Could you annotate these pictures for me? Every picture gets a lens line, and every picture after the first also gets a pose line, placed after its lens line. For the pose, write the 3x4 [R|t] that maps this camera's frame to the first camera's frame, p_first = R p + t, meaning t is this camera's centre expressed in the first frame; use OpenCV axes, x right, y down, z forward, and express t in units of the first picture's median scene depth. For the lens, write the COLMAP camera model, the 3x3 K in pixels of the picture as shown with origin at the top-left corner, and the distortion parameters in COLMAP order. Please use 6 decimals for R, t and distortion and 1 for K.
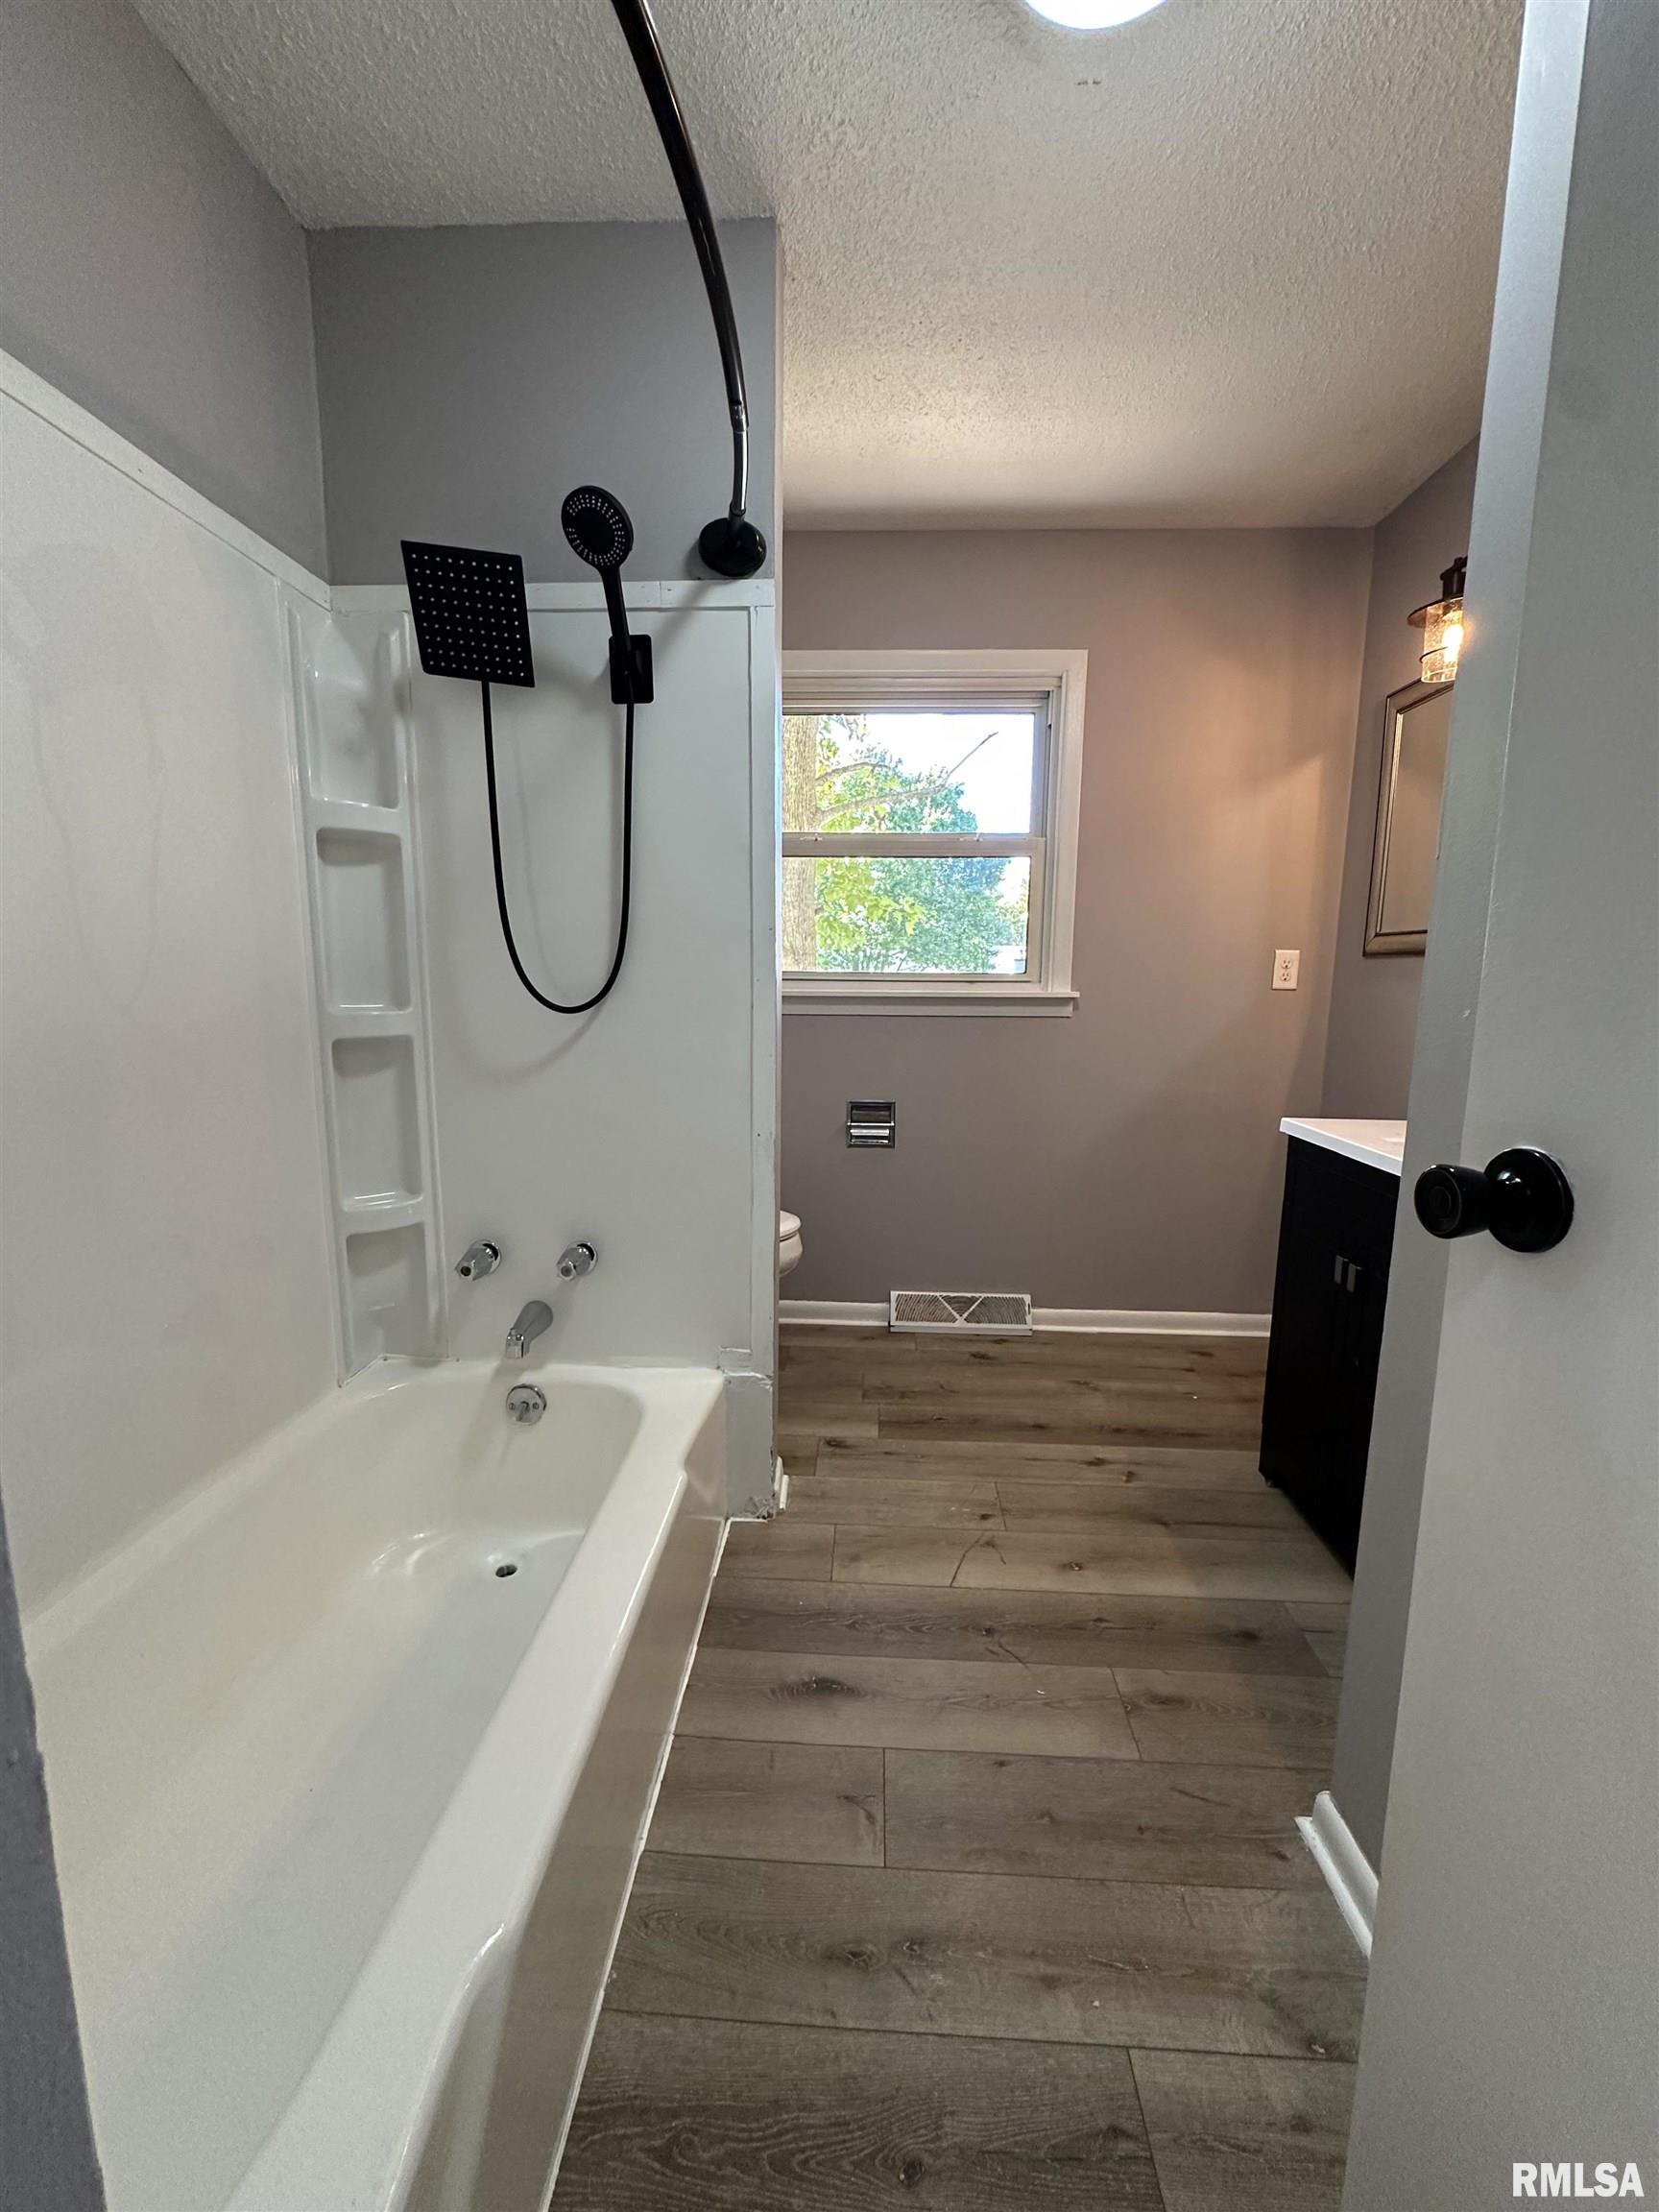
lens RADIAL K [[879.9, 0, 825.4], [0, 879.9, 1107.0], [0, 0, 1]] dist [-0.002897, 0.000522]
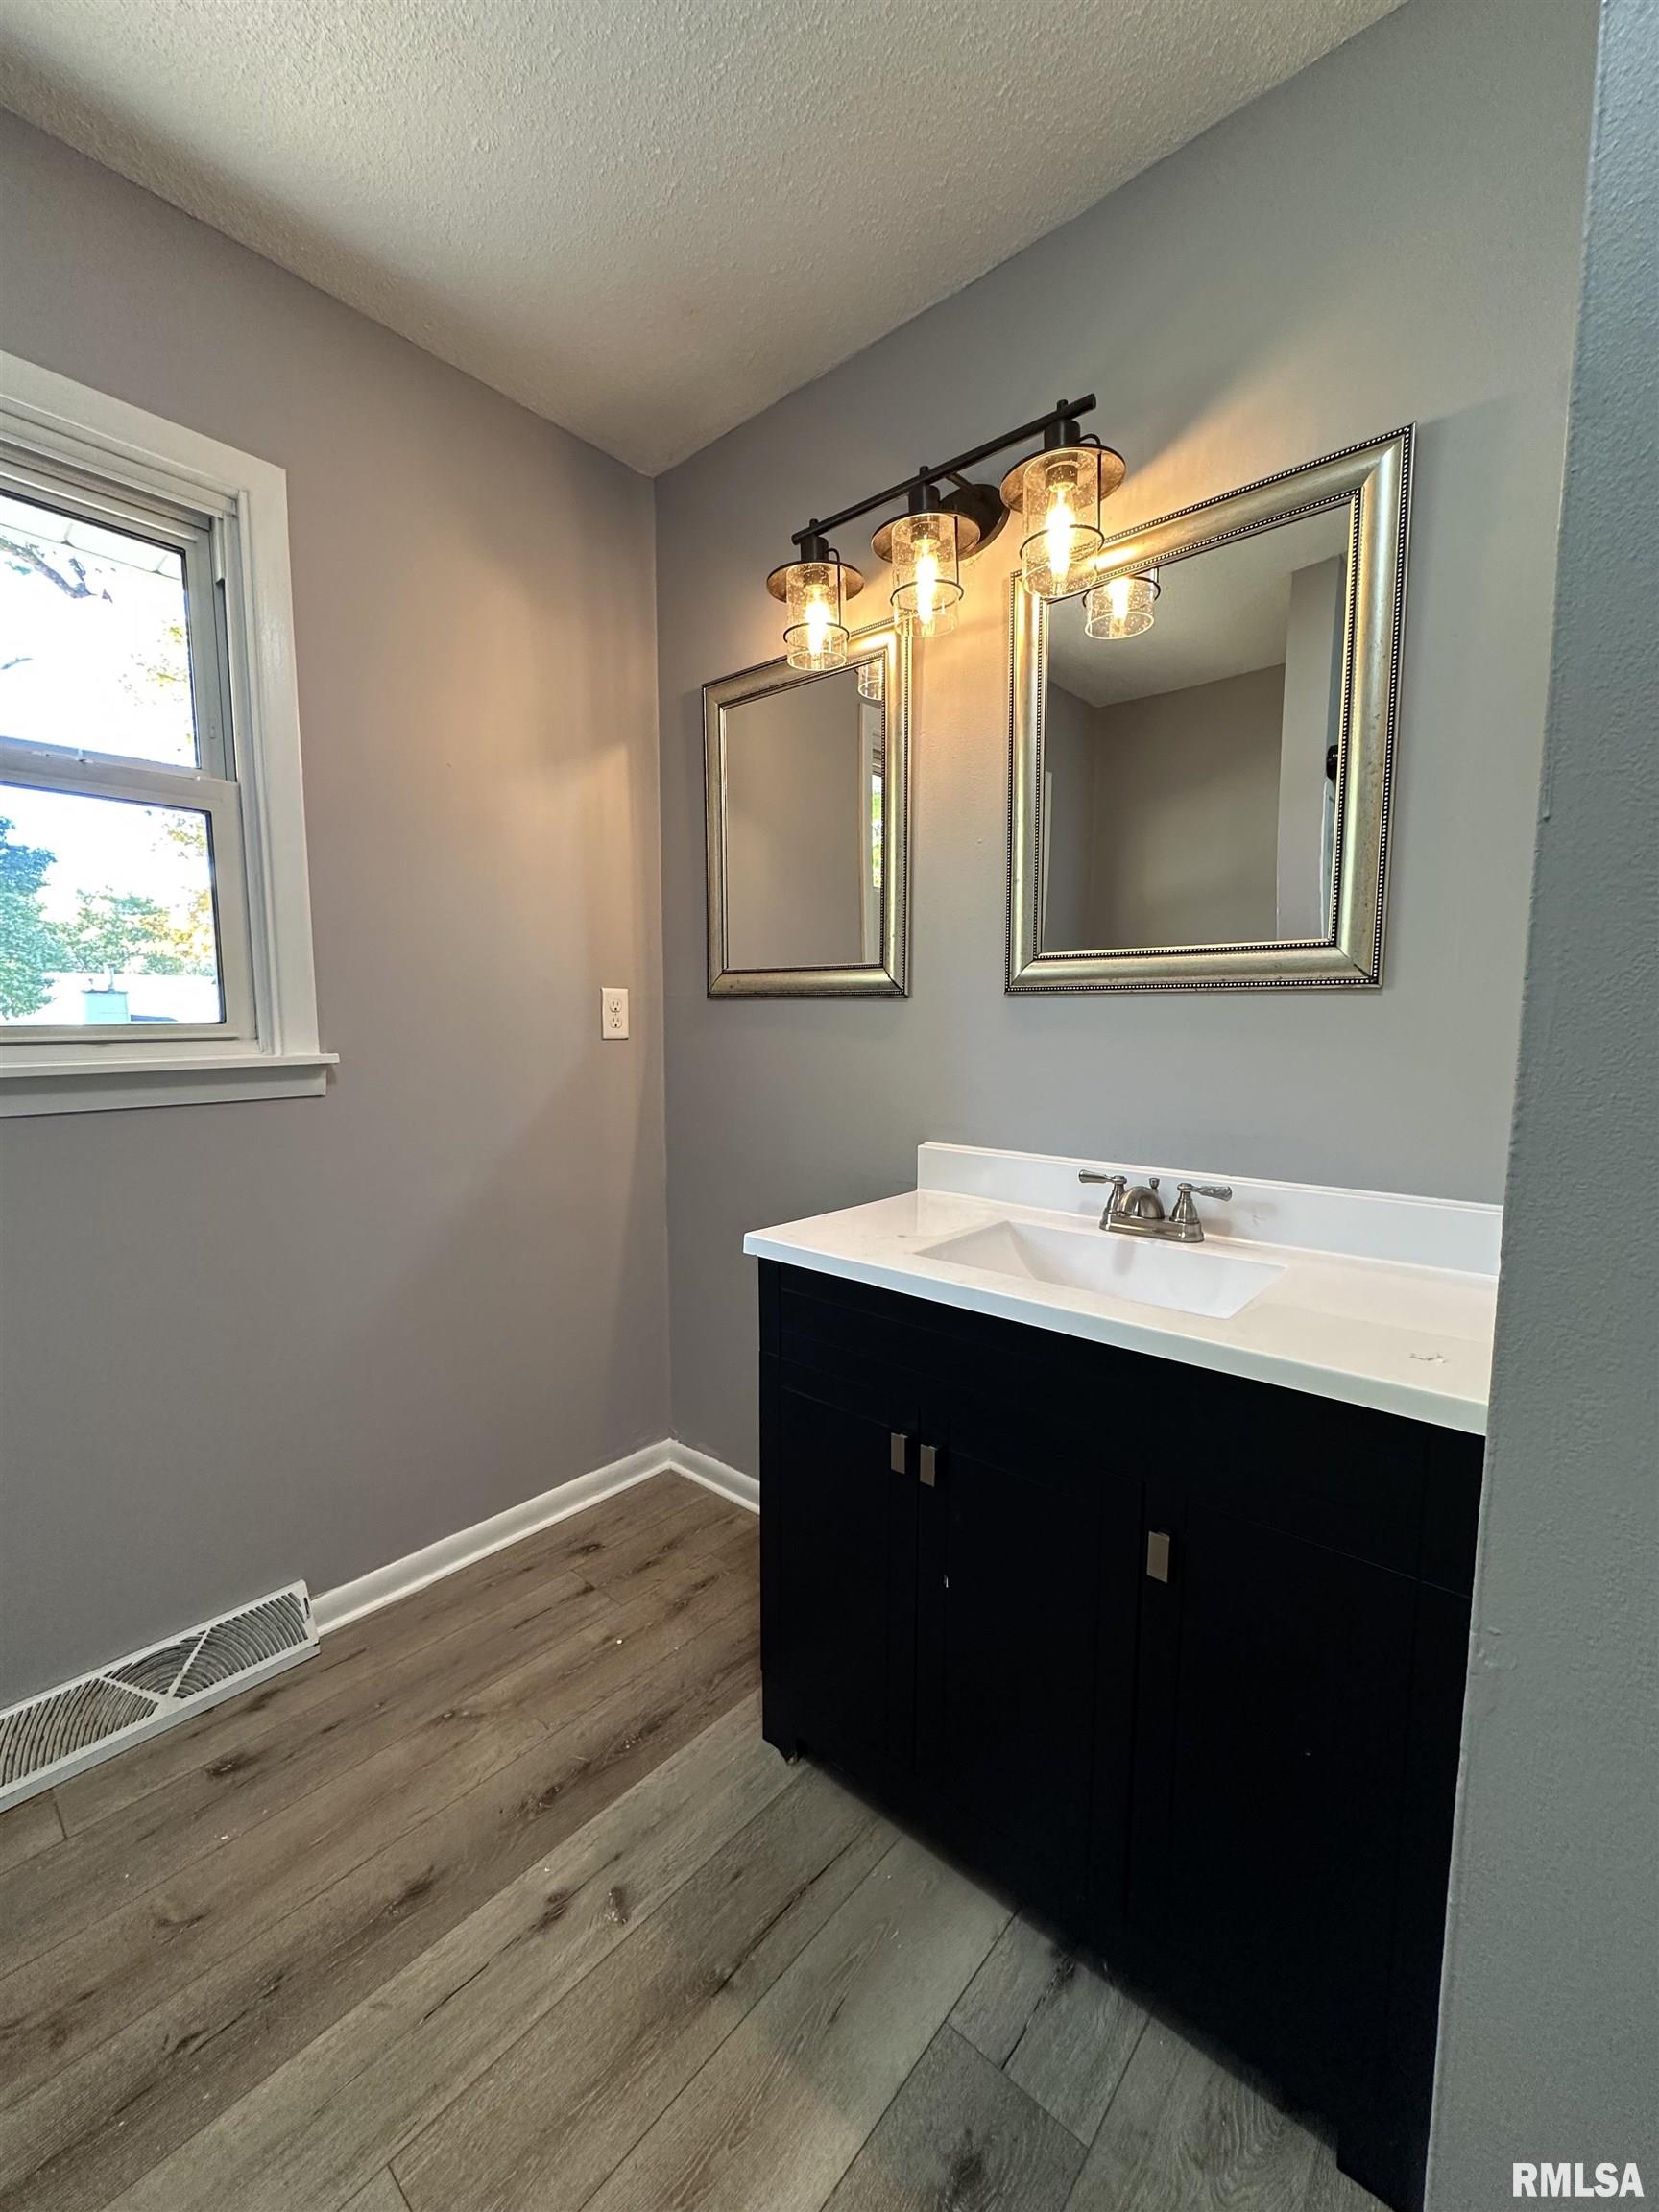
lens RADIAL K [[879.9, 0, 835.6], [0, 879.9, 1107.6], [0, 0, 1]] dist [-0.002897, 0.000522]
pose [[0.607578, -0.092464, 0.788859, 0.022405], [0.121786, 0.992301, 0.022511, -0.069215], [-0.784868, 0.082394, 0.614161, 0.386008]]
